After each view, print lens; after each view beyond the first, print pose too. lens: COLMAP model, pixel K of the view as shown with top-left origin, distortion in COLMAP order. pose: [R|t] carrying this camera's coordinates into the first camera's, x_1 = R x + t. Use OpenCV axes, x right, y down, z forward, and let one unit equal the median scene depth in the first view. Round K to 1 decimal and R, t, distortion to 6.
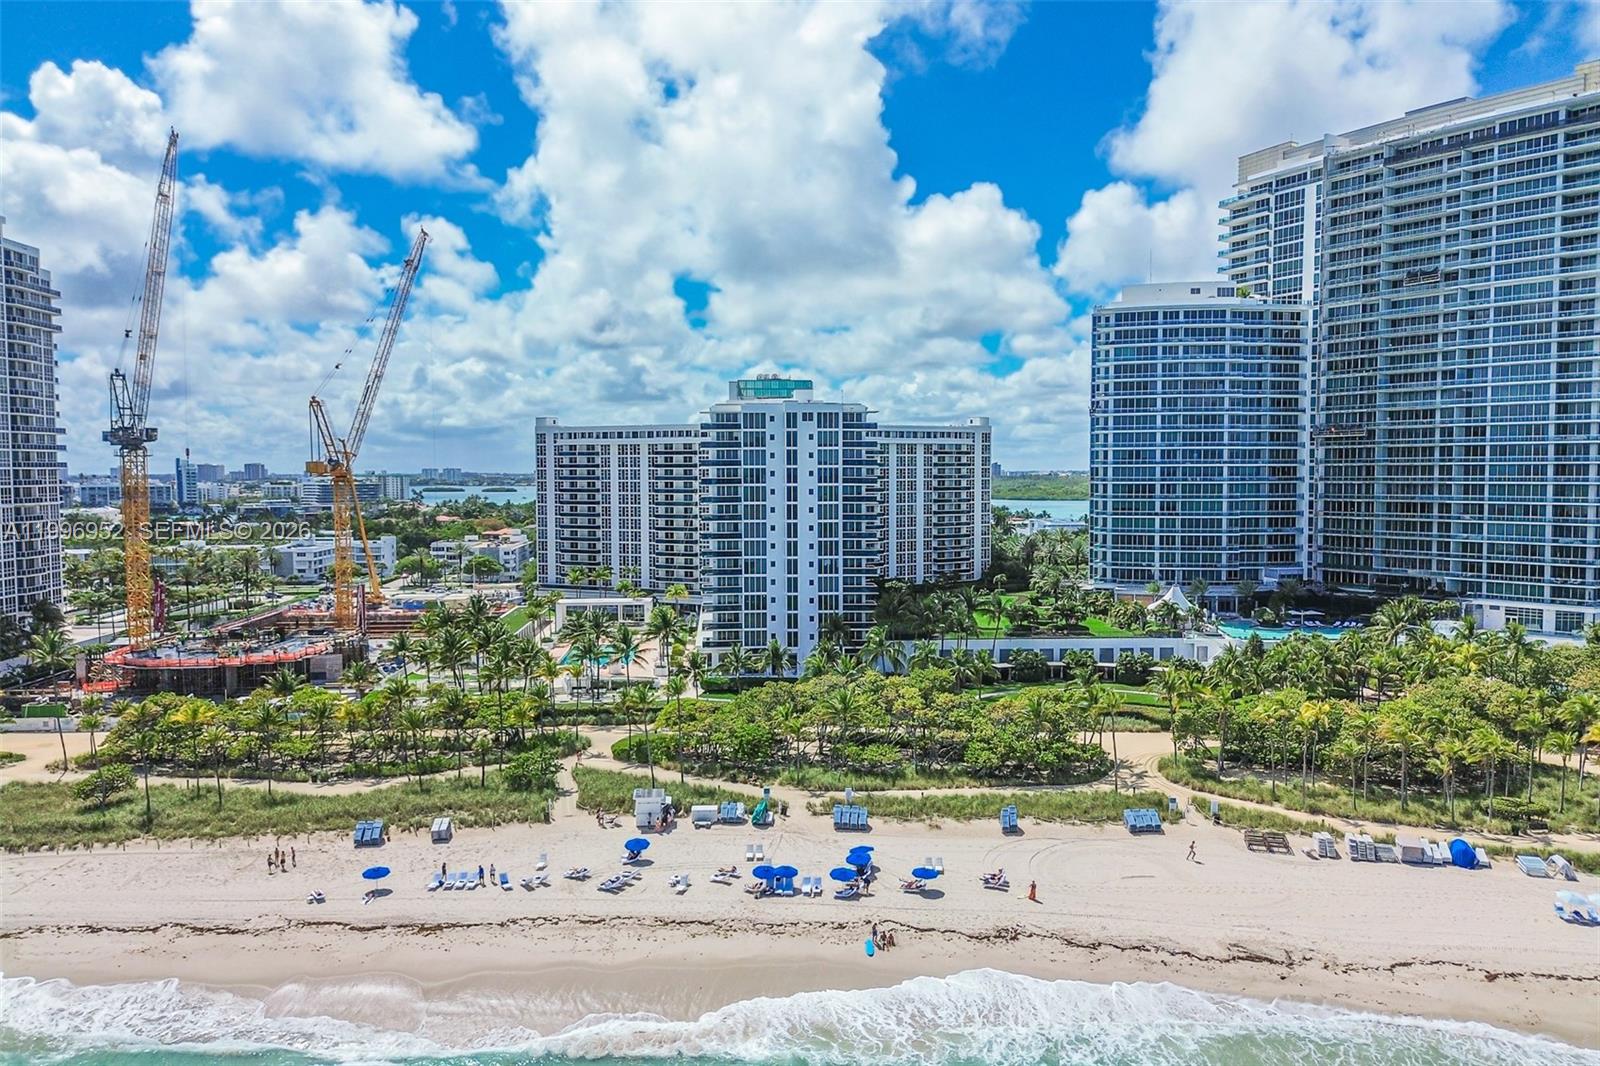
lens RADIAL K [[1110.2, 0, 800.0], [0, 1110.2, 533.0], [0, 0, 1]] dist [0.041837, -0.003887]
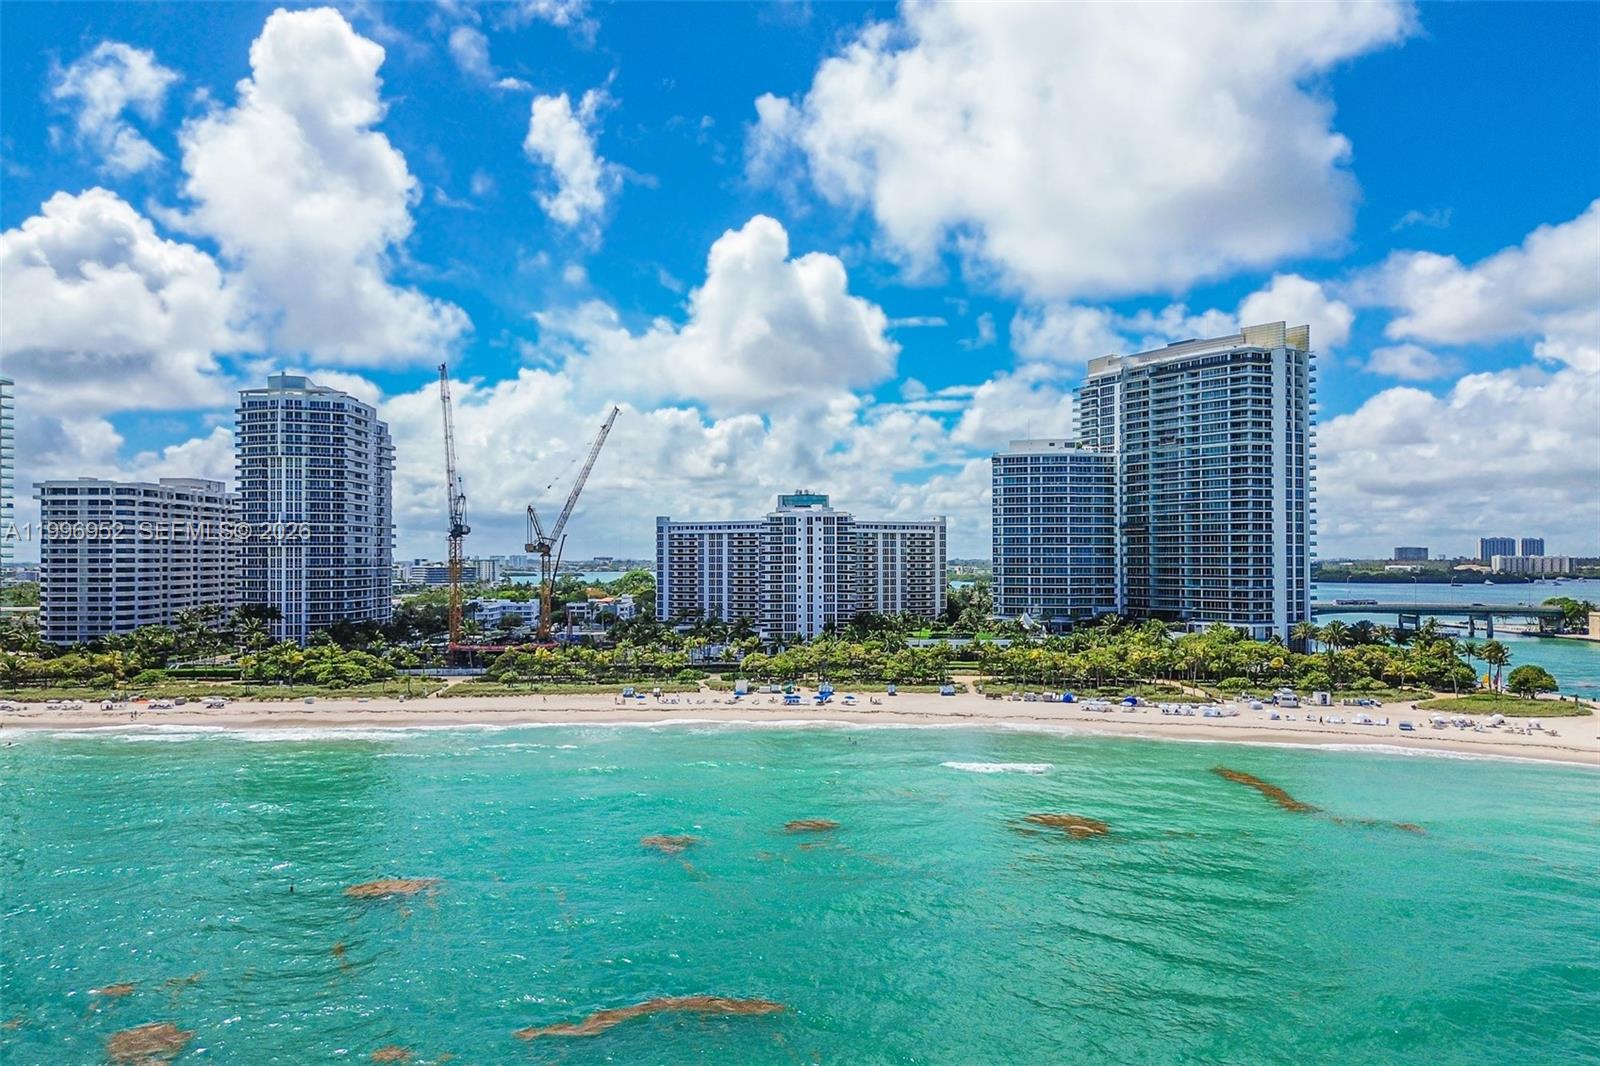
lens RADIAL K [[1110.2, 0, 800.0], [0, 1110.2, 533.0], [0, 0, 1]] dist [0.041837, -0.003887]
pose [[0.998906, 0.001585, -0.046734, 0.051053], [-0.005284, 0.996849, -0.079146, 0.055212], [0.046461, 0.079306, 0.995767, -0.705381]]
